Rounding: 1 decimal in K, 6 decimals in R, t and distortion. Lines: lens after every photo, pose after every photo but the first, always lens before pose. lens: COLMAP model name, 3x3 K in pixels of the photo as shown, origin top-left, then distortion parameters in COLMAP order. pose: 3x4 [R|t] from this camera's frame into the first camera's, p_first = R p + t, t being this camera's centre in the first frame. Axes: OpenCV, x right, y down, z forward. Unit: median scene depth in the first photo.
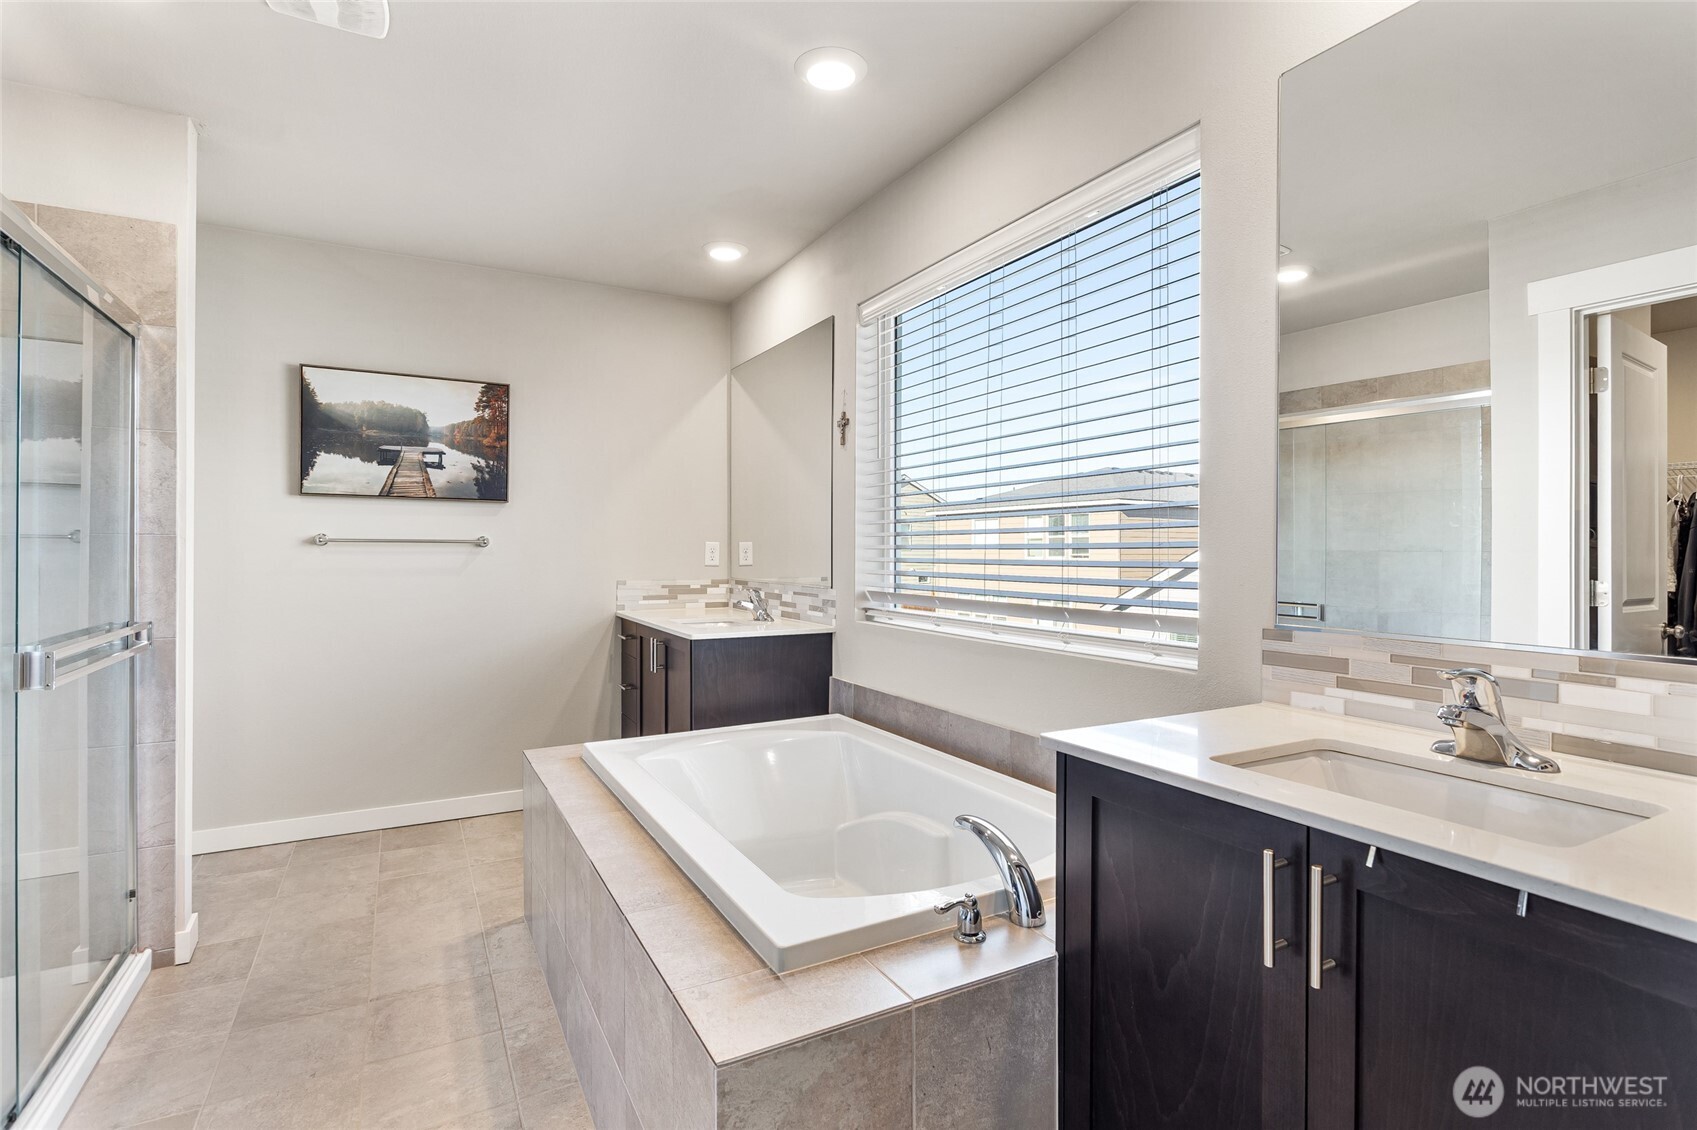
lens RADIAL K [[820.2, 0, 849.8], [0, 820.2, 554.7], [0, 0, 1]] dist [-0.001797, 0.004259]
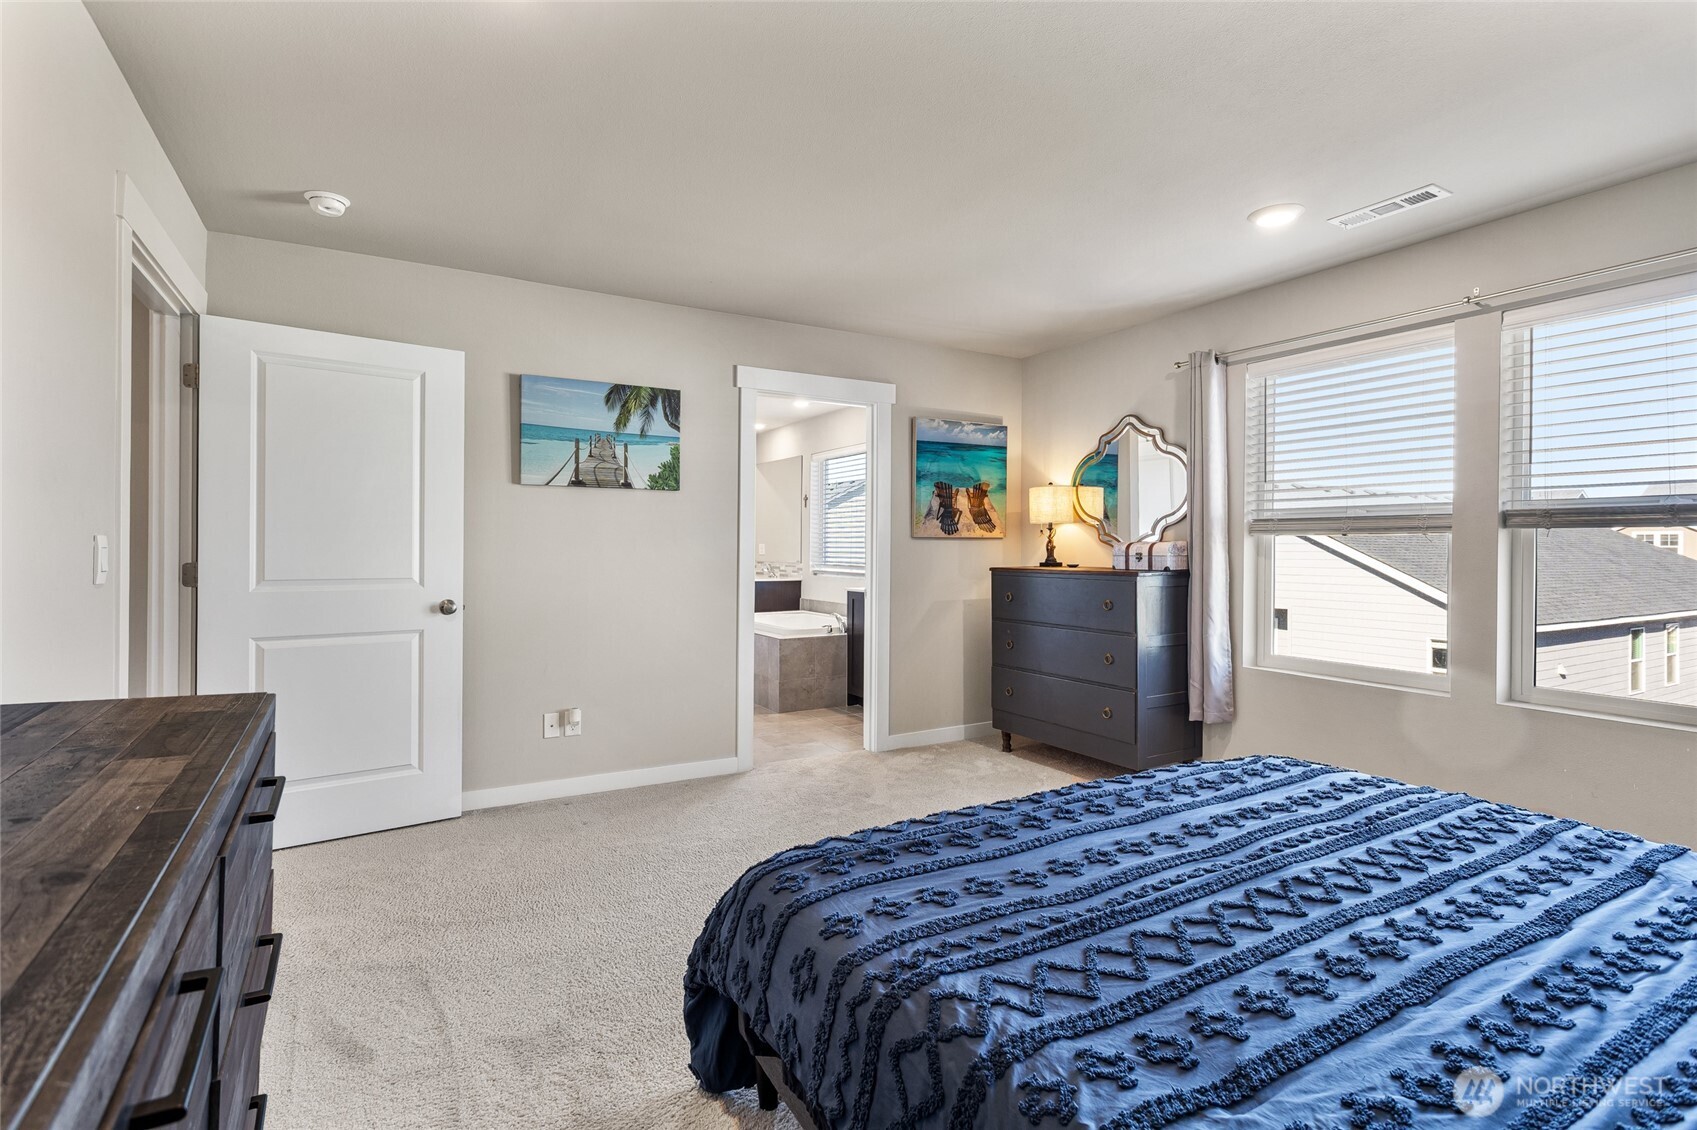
lens RADIAL K [[820.2, 0, 850.5], [0, 820.2, 553.7], [0, 0, 1]] dist [-0.001797, 0.004259]
pose [[0.999554, 0.002999, 0.029720, 0.063694], [-0.003113, 0.999988, 0.003768, -0.000189], [-0.029708, -0.003859, 0.999551, -1.762999]]
